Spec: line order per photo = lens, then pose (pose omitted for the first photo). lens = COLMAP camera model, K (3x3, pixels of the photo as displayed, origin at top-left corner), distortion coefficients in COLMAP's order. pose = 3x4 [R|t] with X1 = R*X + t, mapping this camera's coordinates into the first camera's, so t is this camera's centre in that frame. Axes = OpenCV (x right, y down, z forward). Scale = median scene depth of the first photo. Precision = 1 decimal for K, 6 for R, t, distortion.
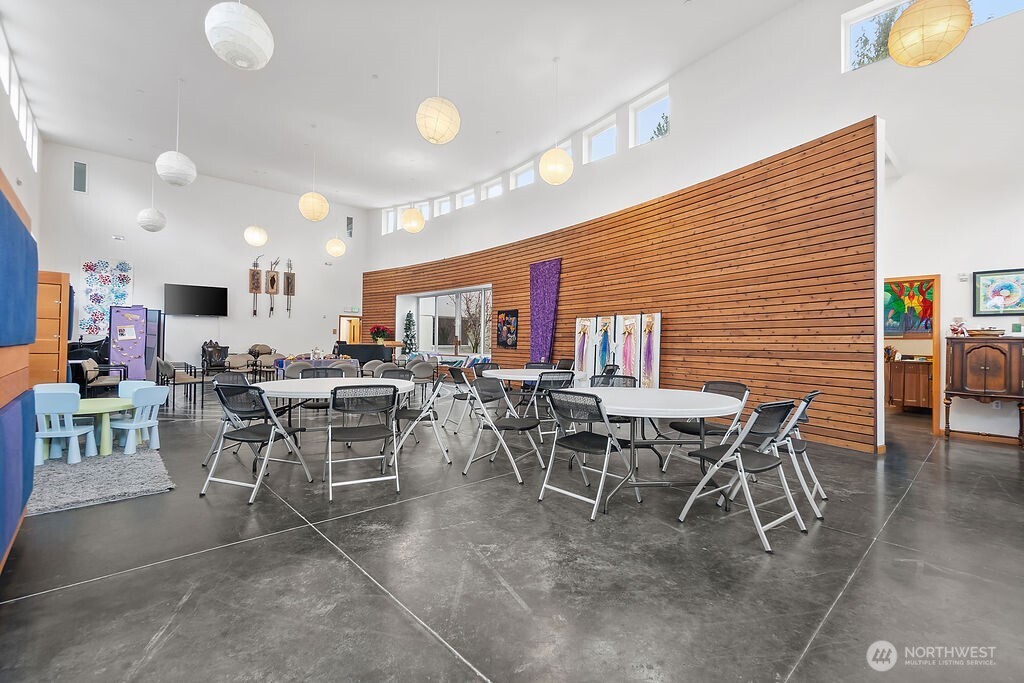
lens RADIAL K [[457.6, 0, 510.1], [0, 457.6, 342.8], [0, 0, 1]] dist [0.000767, 0.000394]
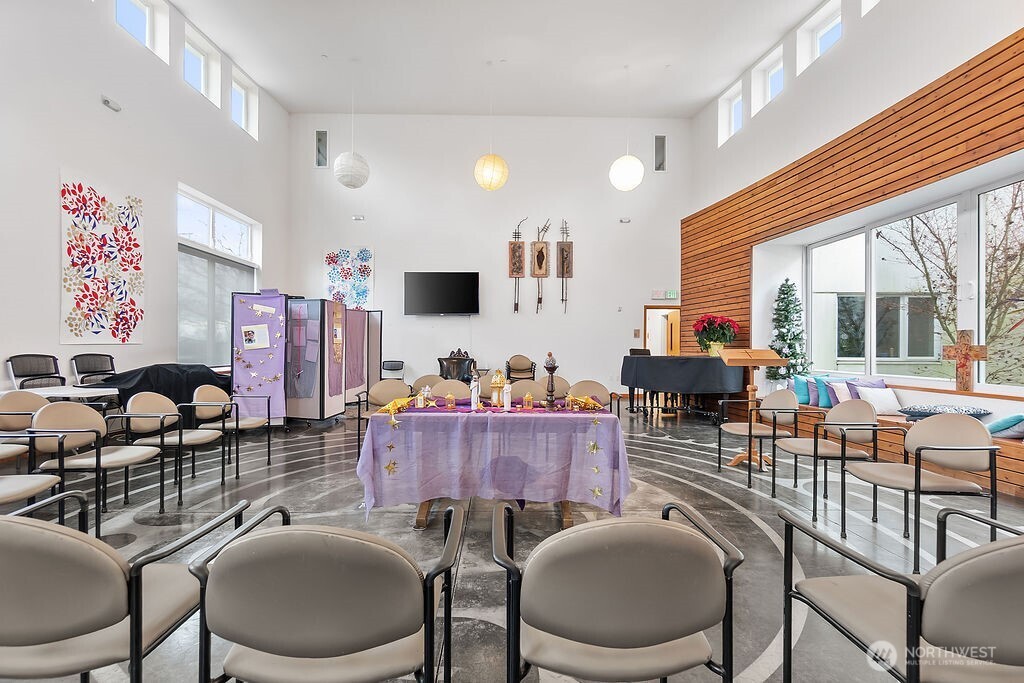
lens RADIAL K [[457.6, 0, 510.1], [0, 457.6, 342.8], [0, 0, 1]] dist [0.000767, 0.000394]
pose [[0.756231, -0.015415, -0.654123, -0.136088], [0.003571, 0.999805, -0.019433, -0.001453], [0.654295, 0.012360, 0.756139, 0.506616]]
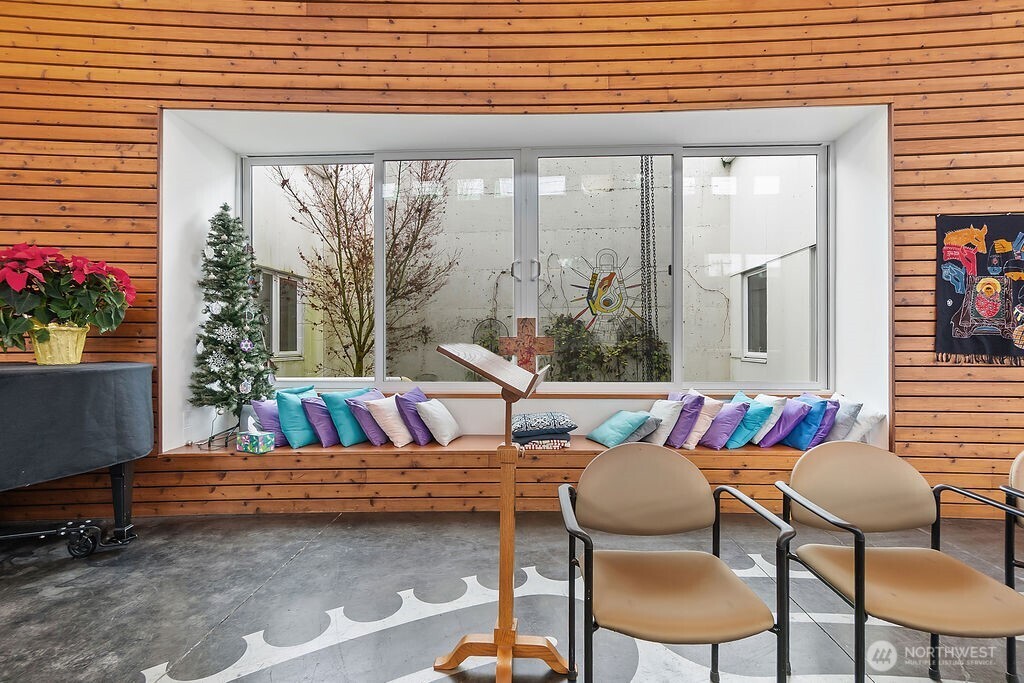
lens RADIAL K [[457.6, 0, 510.1], [0, 457.6, 342.8], [0, 0, 1]] dist [0.000767, 0.000394]
pose [[0.709494, -0.012586, 0.704599, -0.283082], [0.010113, 0.999919, 0.007678, -0.003324], [-0.704639, 0.001678, 0.709564, 0.755516]]
